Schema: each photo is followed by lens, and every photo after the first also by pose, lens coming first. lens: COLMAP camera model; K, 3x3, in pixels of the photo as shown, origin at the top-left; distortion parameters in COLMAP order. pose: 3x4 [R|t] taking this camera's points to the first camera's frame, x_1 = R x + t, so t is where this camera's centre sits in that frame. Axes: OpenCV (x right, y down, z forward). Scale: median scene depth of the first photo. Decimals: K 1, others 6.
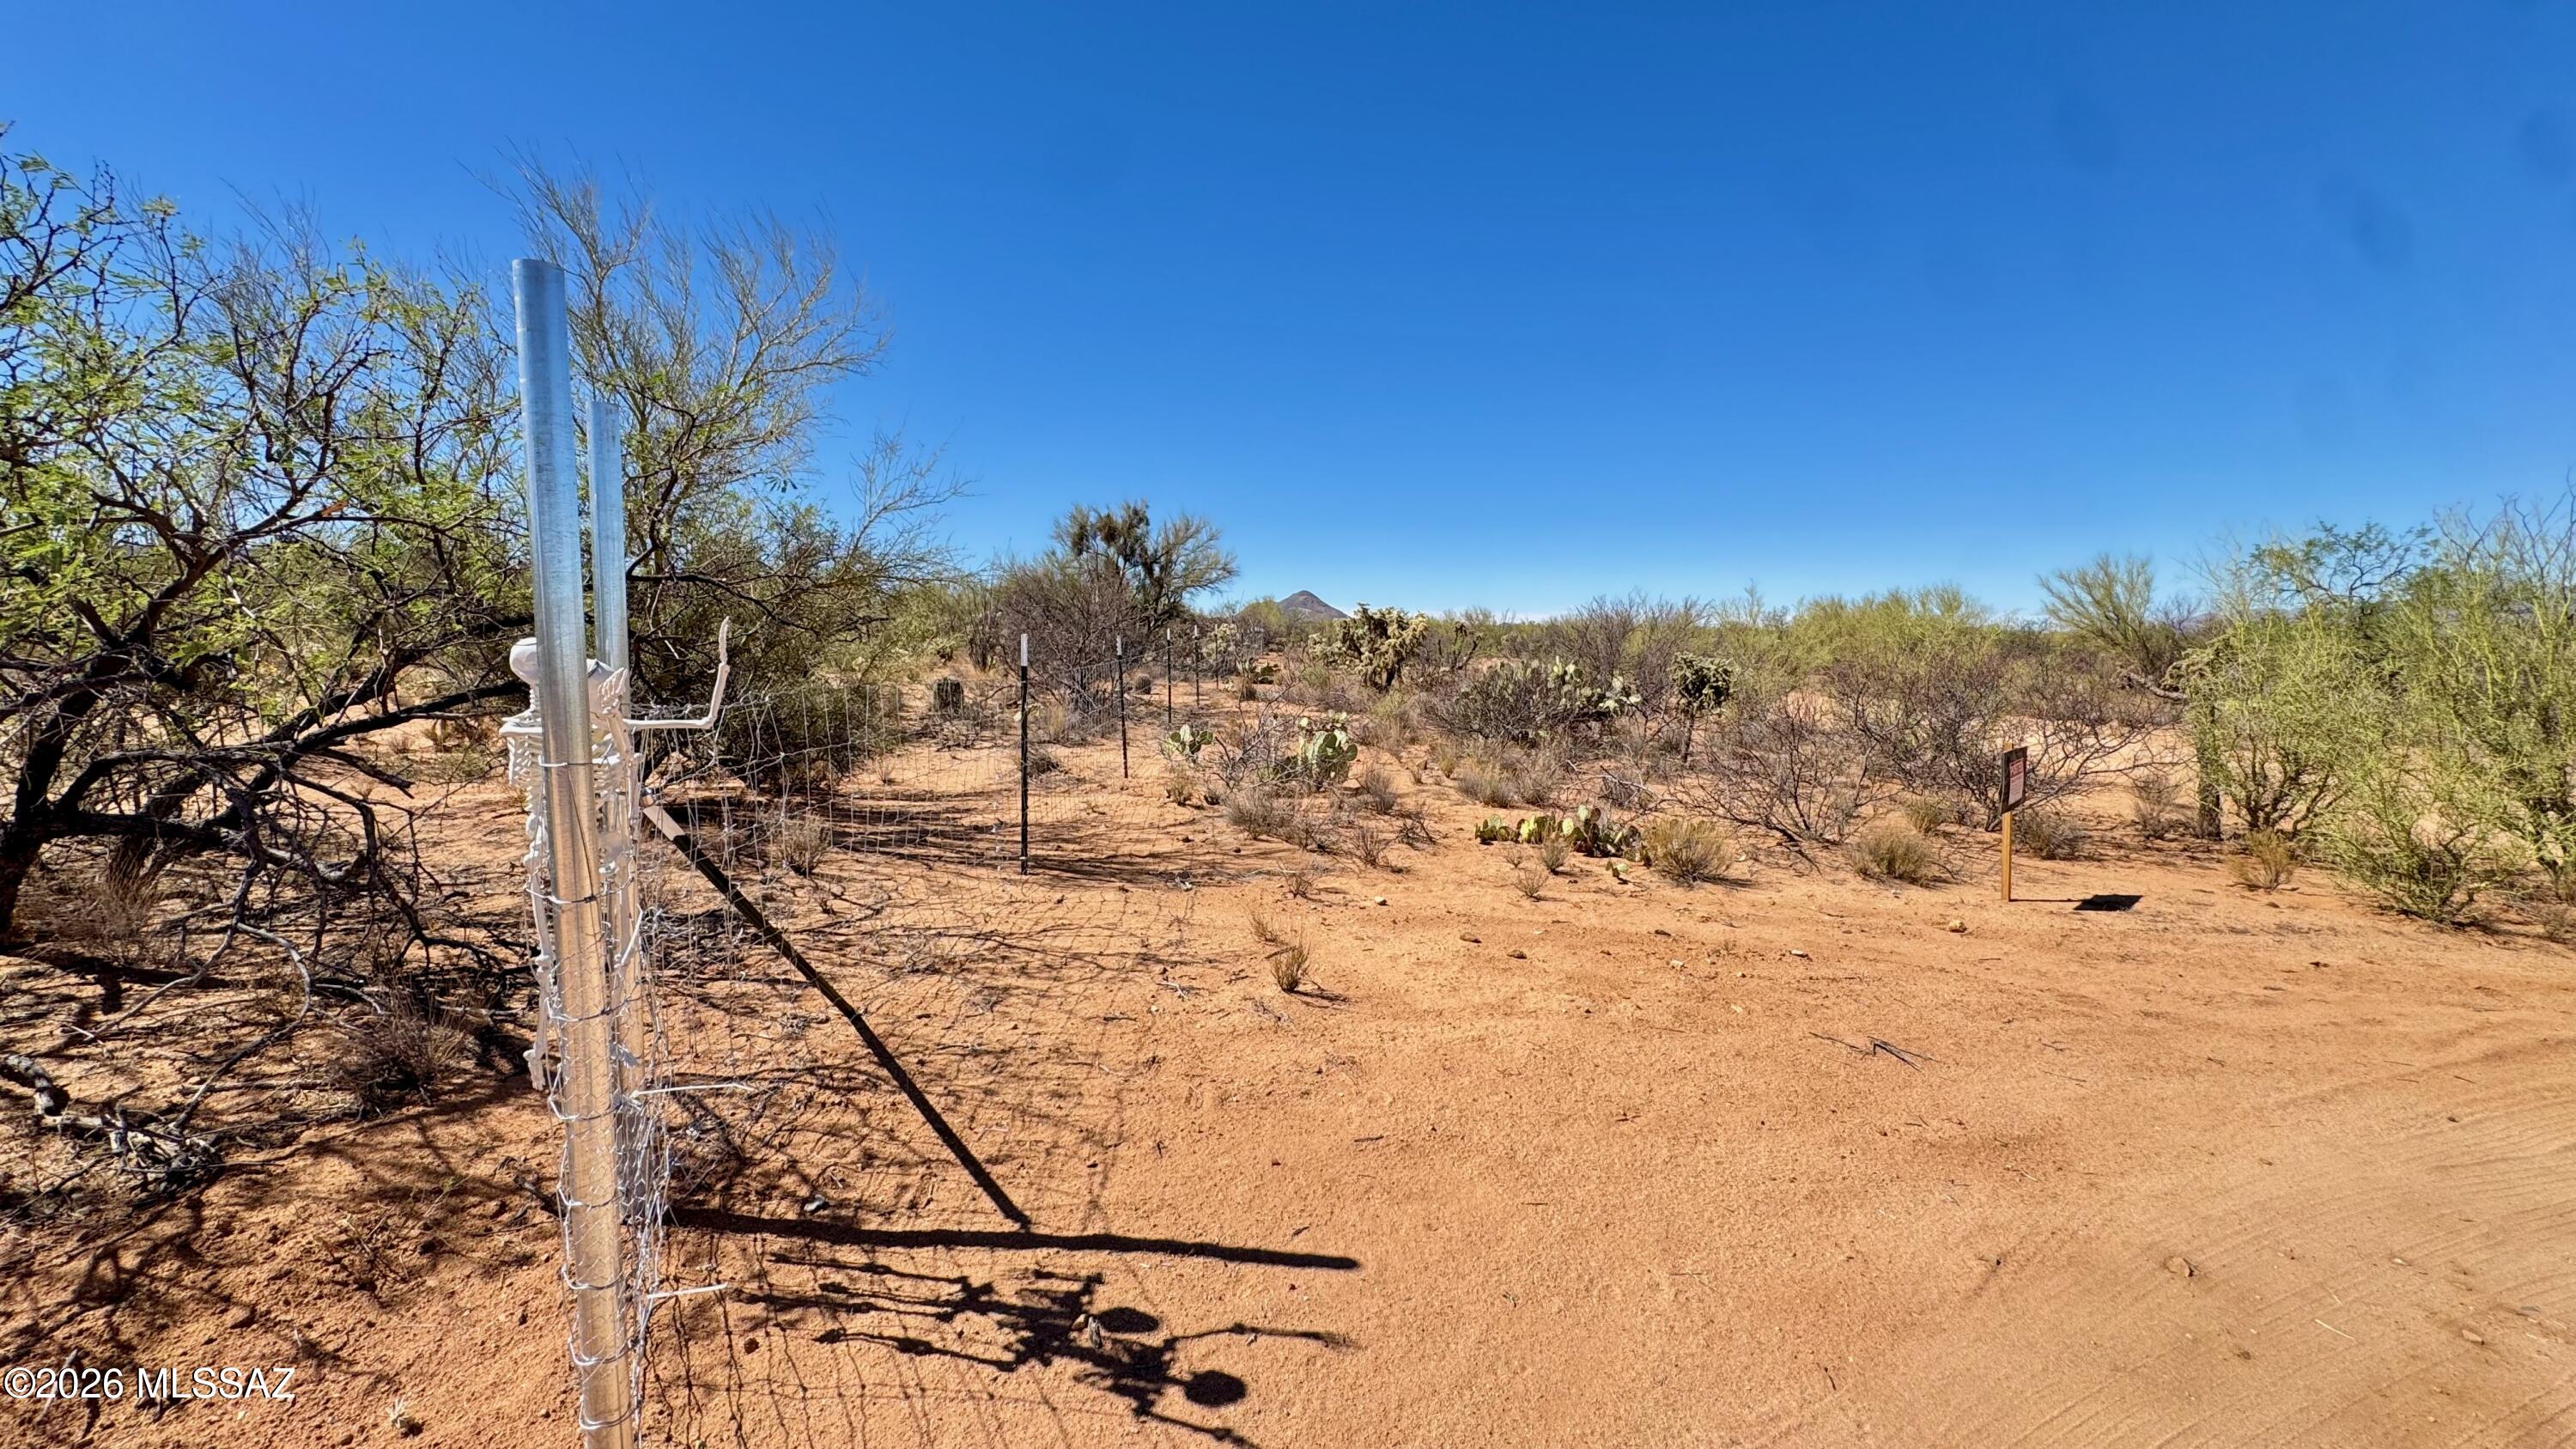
lens RADIAL K [[1015.4, 0, 1288.8], [0, 1015.4, 725.6], [0, 0, 1]] dist [-0.003140, 0.001057]
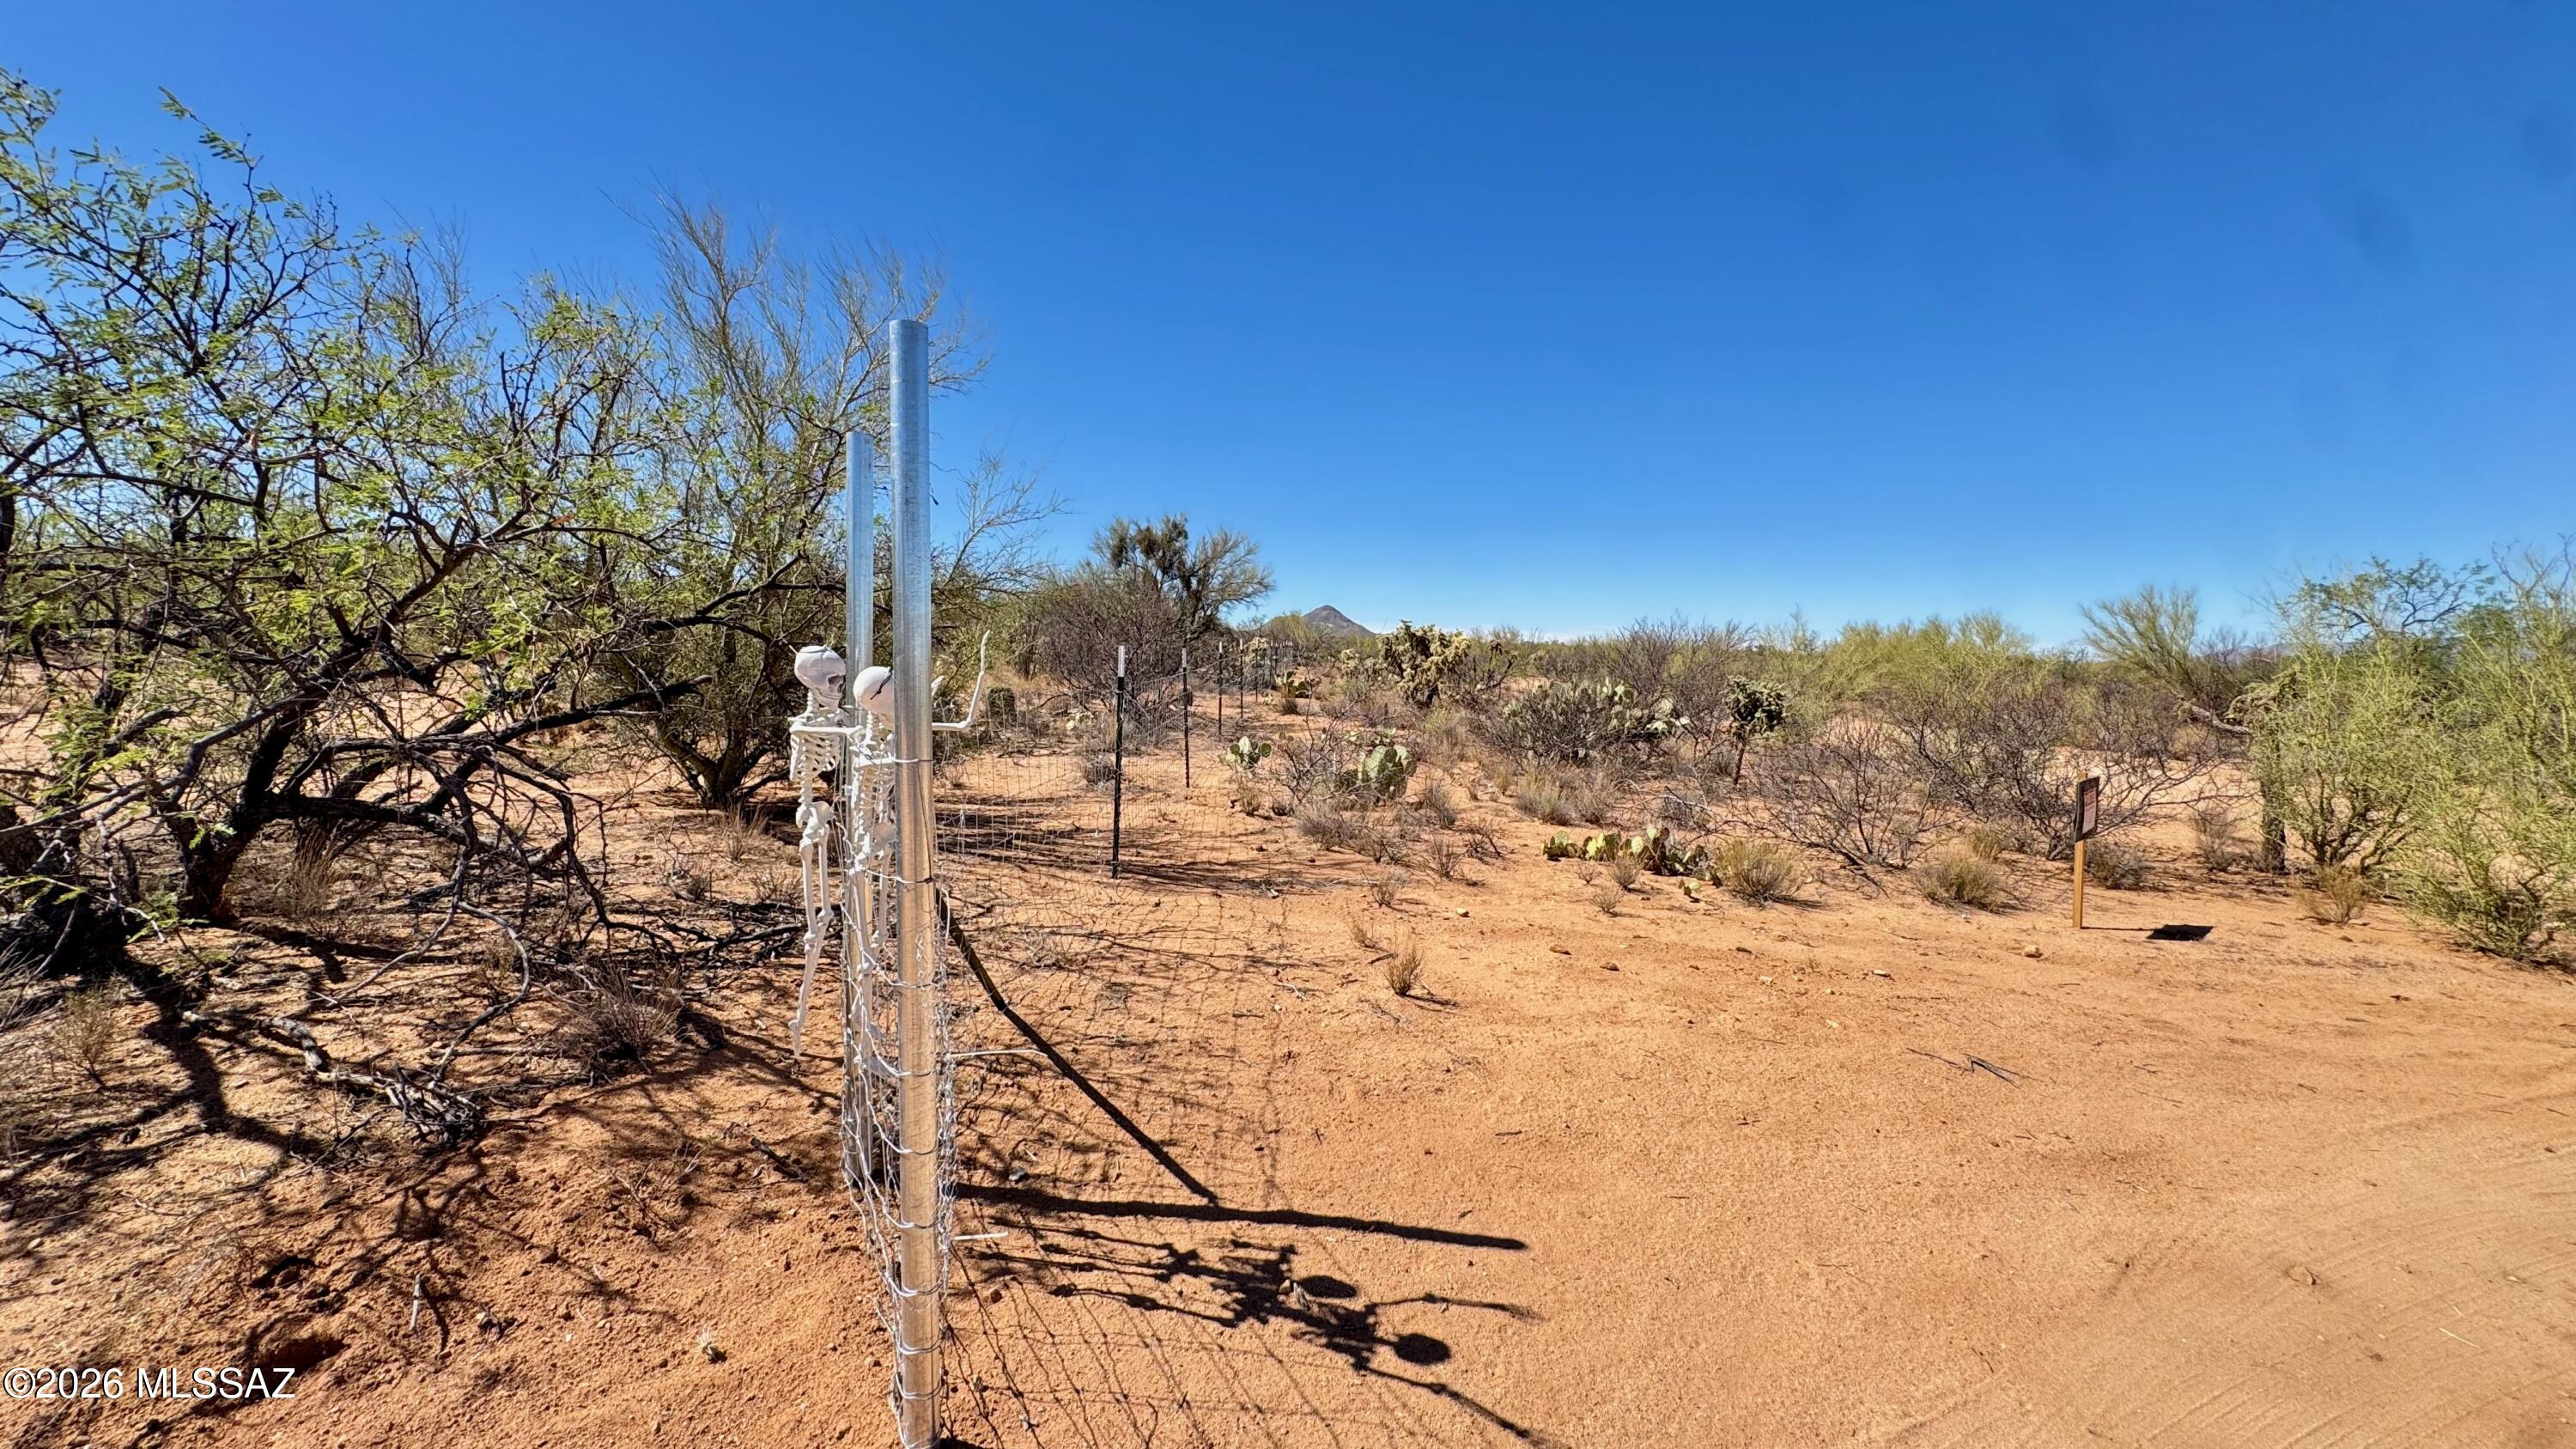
lens RADIAL K [[1015.4, 0, 1285.4], [0, 1015.4, 724.4], [0, 0, 1]] dist [-0.003140, 0.001057]
pose [[0.999569, 0.021510, -0.019970, -0.111870], [-0.021803, 0.999656, -0.014611, 0.001840], [0.019649, 0.015040, 0.999694, -0.052515]]
